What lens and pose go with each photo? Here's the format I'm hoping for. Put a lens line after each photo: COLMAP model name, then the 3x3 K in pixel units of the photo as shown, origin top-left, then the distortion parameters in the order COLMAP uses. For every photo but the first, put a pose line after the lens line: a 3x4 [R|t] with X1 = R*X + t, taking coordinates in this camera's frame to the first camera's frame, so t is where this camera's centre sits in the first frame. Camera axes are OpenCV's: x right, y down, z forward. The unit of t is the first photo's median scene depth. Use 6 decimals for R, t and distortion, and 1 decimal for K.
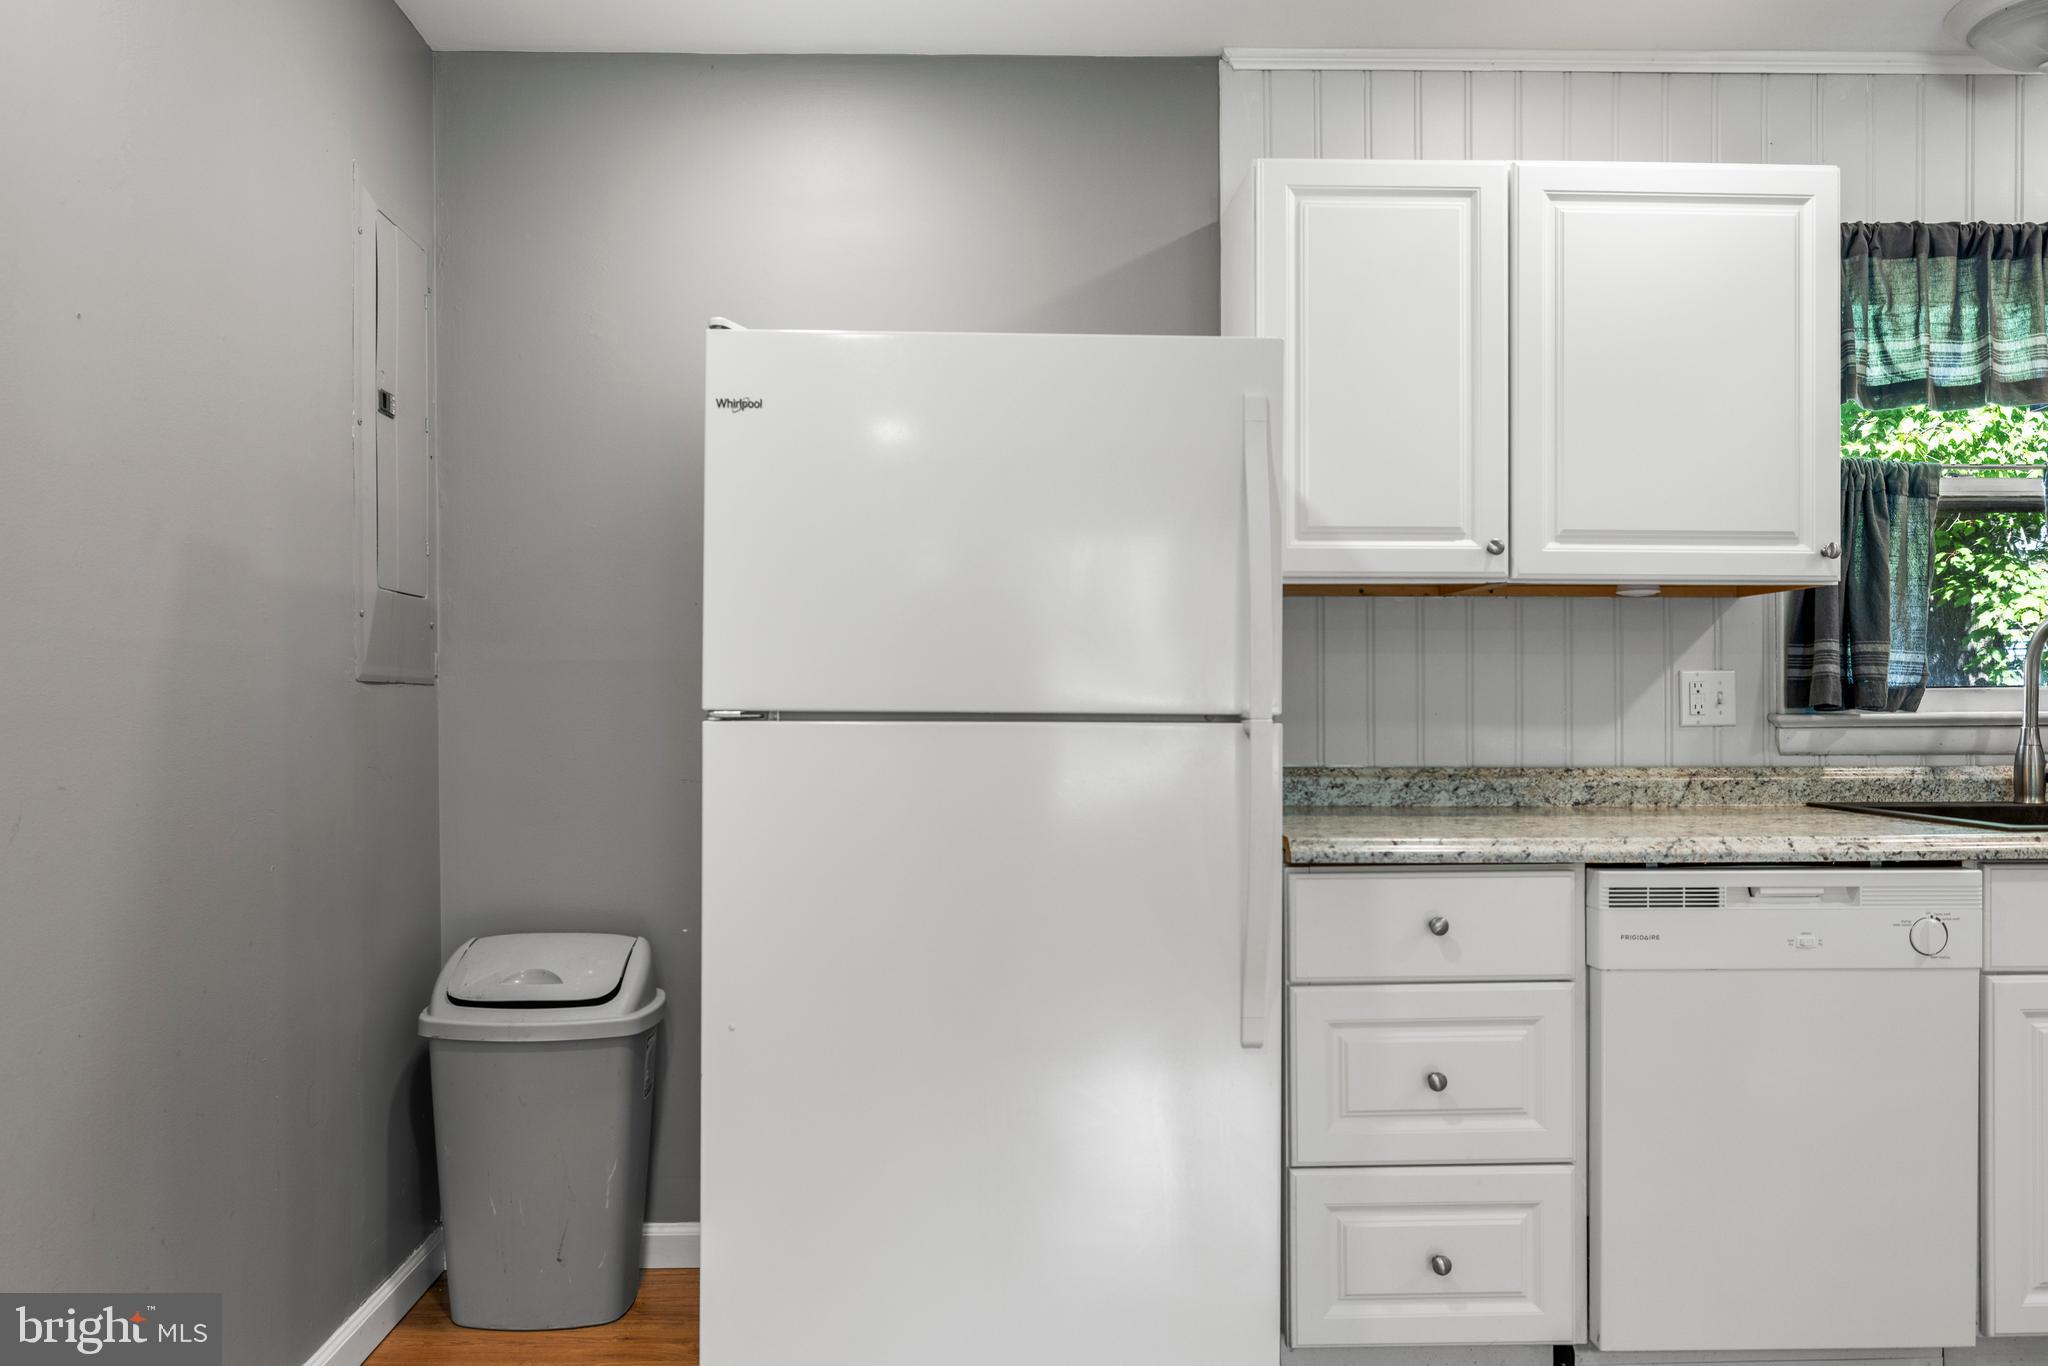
lens RADIAL K [[1420.1, 0, 988.6], [0, 1420.1, 697.0], [0, 0, 1]] dist [0.000353, -0.004751]
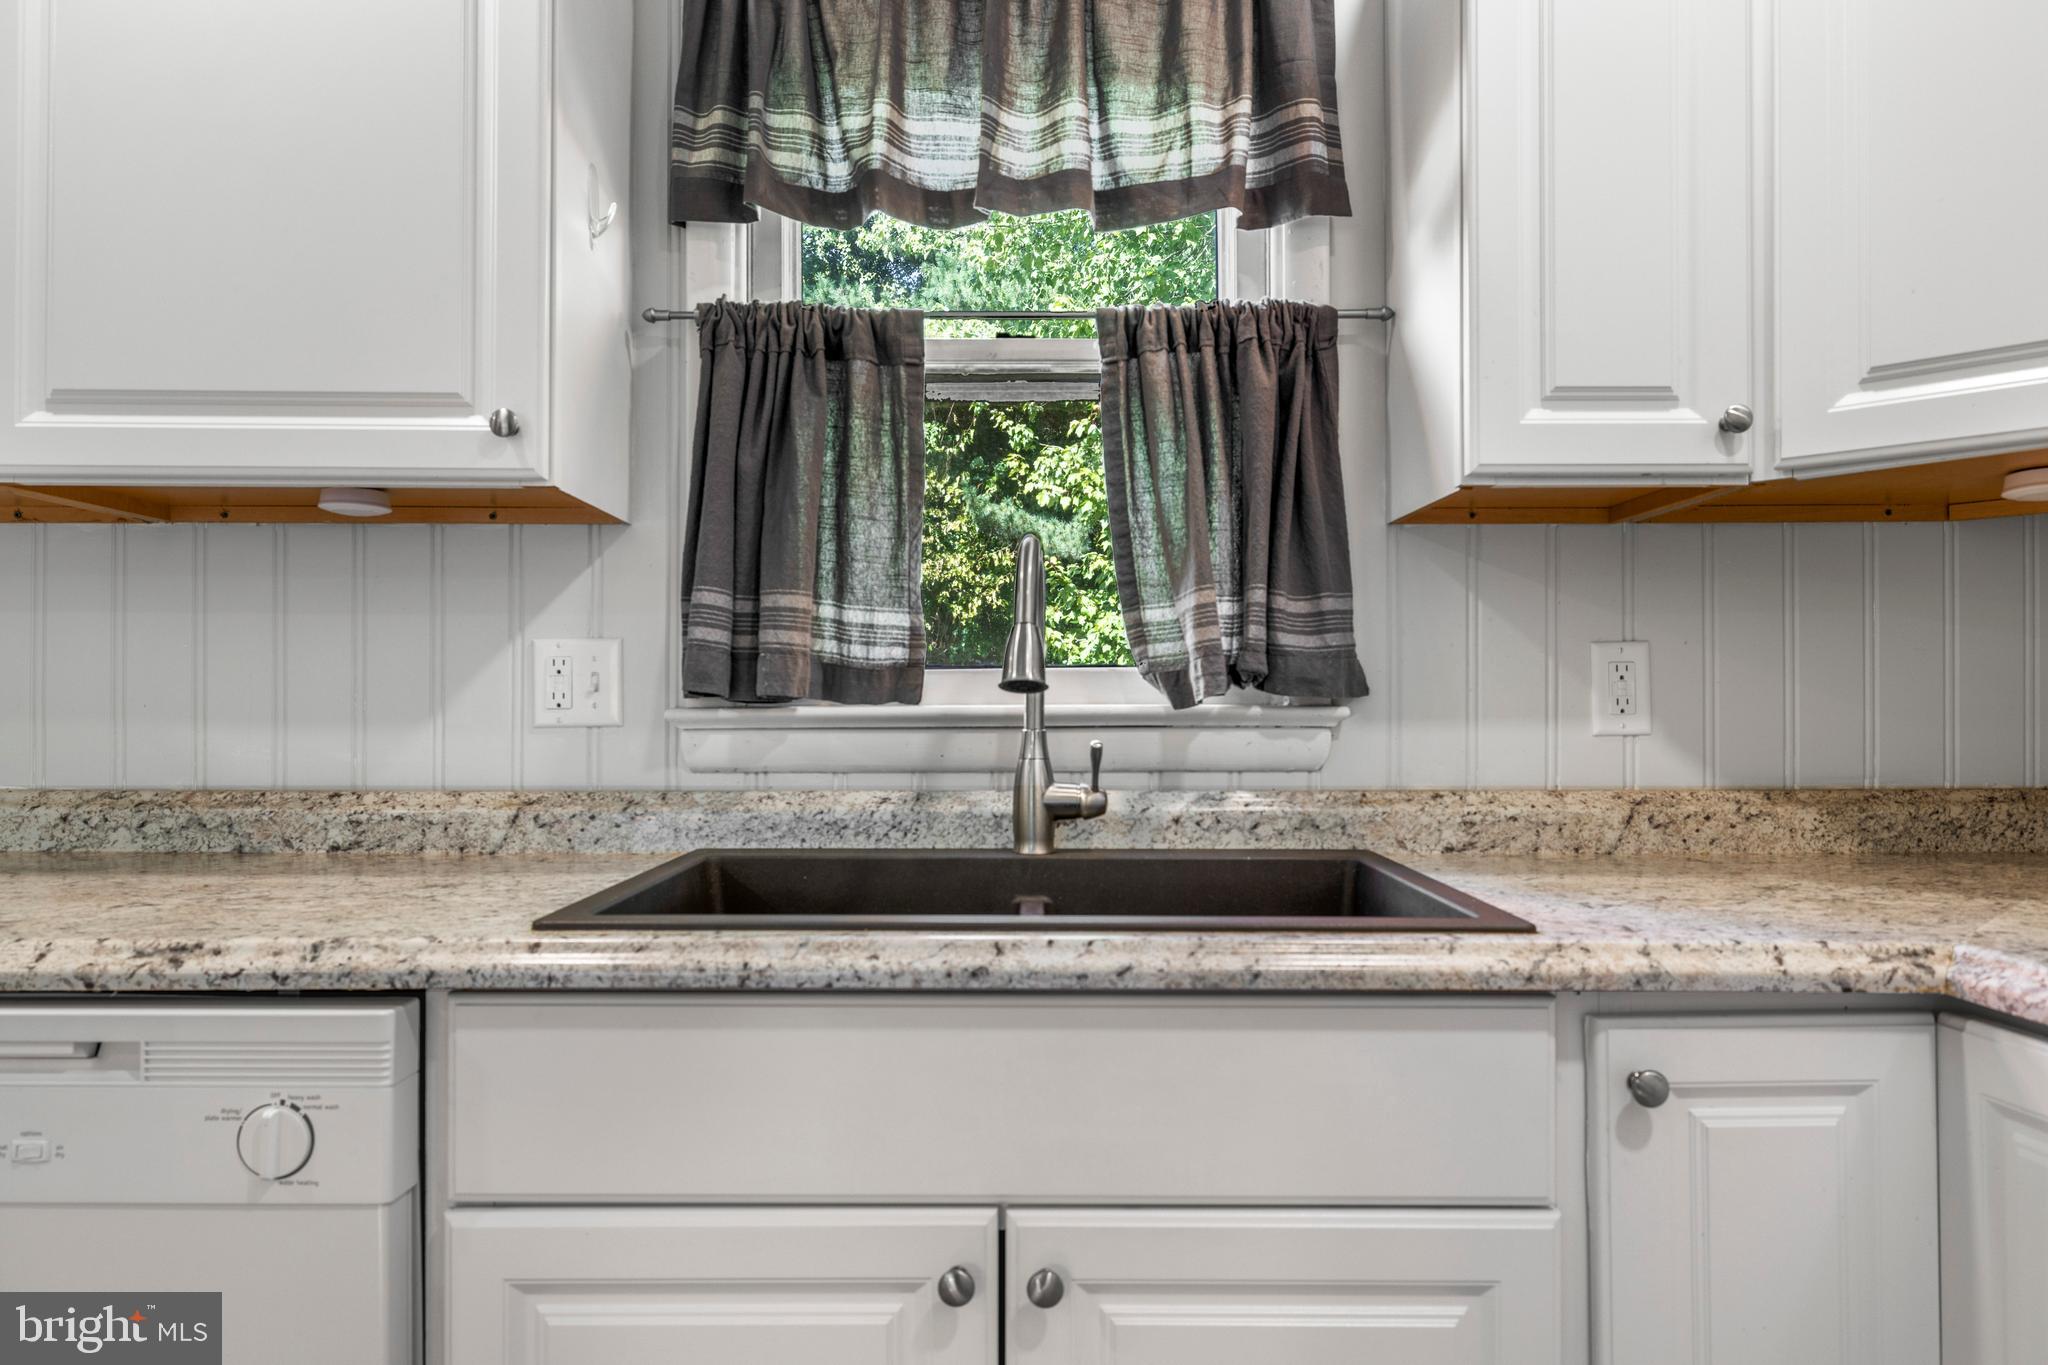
lens RADIAL K [[1332.0, 0, 1019.0], [0, 1332.0, 695.9], [0, 0, 1]] dist [-0.002268, -0.002604]
pose [[0.999741, 0.001732, -0.022699, 0.767019], [-0.001776, 0.999997, -0.001922, 0.008036], [0.022696, 0.001962, 0.999740, 0.433058]]
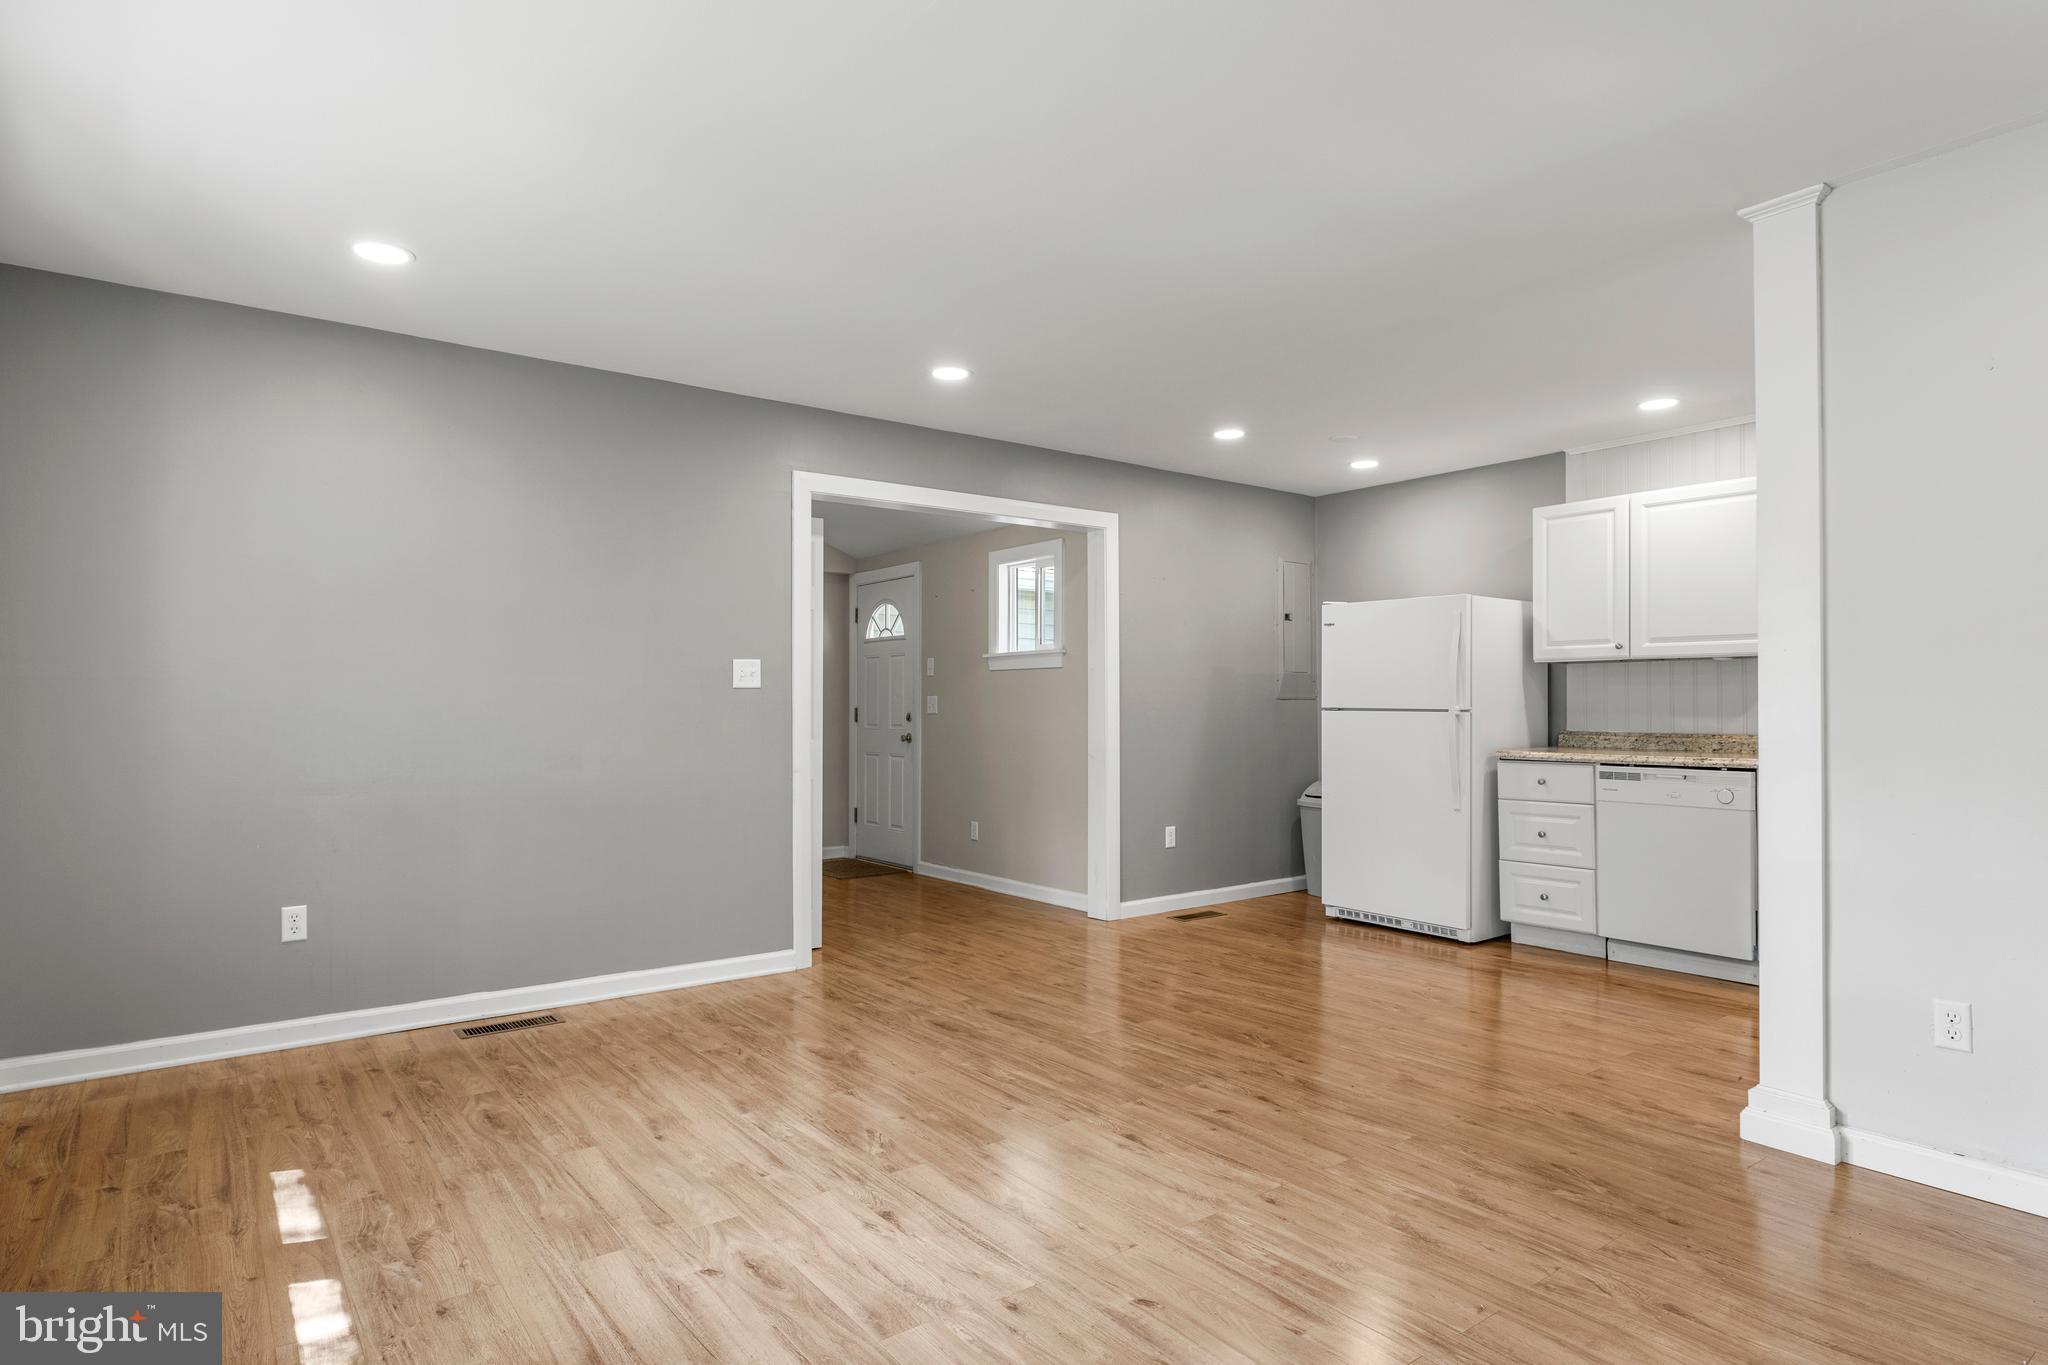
lens RADIAL K [[1119.3, 0, 1032.6], [0, 1119.3, 688.9], [0, 0, 1]] dist [-0.001540, -0.000037]
pose [[0.595098, -0.009864, -0.803593, 1.268902], [0.001859, 0.999939, -0.010896, -0.006754], [0.803651, 0.004990, 0.595080, -1.006182]]
